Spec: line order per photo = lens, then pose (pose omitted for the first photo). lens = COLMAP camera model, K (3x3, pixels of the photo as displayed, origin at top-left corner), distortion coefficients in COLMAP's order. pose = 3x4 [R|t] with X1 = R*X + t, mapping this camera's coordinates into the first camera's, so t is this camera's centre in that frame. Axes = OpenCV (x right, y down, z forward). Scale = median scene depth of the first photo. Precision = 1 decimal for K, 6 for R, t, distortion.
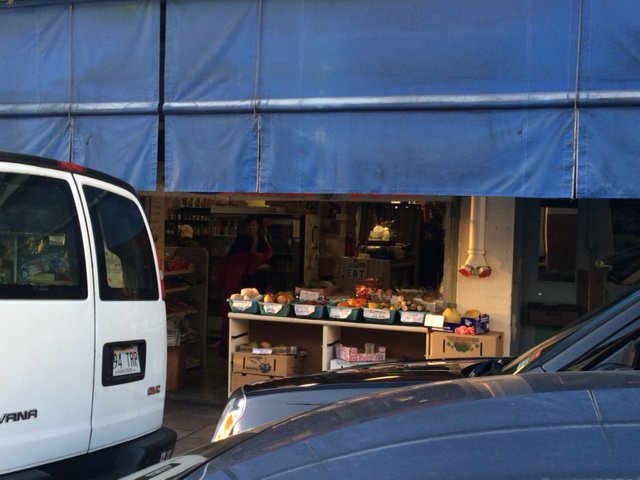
lens RADIAL K [[894.3, 0, 320.0], [0, 894.3, 240.0], [0, 0, 1]] dist [0.000836, -0.000030]
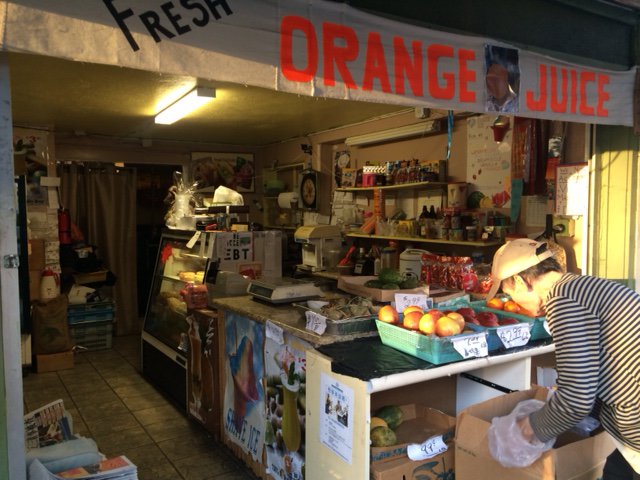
lens RADIAL K [[536.4, 0, 316.6], [0, 536.4, 240.7], [0, 0, 1]] dist [0.087536, -0.115796]
pose [[0.619197, -0.081426, 0.781003, -0.232015], [0.044409, 0.996648, 0.068700, 0.001865], [-0.783979, -0.007855, 0.620737, 0.678434]]
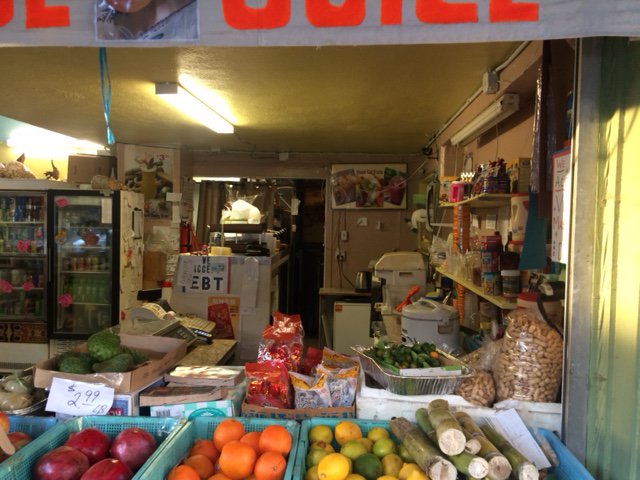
lens RADIAL K [[536.4, 0, 316.6], [0, 536.4, 240.7], [0, 0, 1]] dist [0.087536, -0.115796]
pose [[0.957856, -0.018575, 0.286647, 0.009788], [0.014124, 0.999746, 0.017586, 0.006181], [-0.286901, -0.012796, 0.957875, 0.642002]]
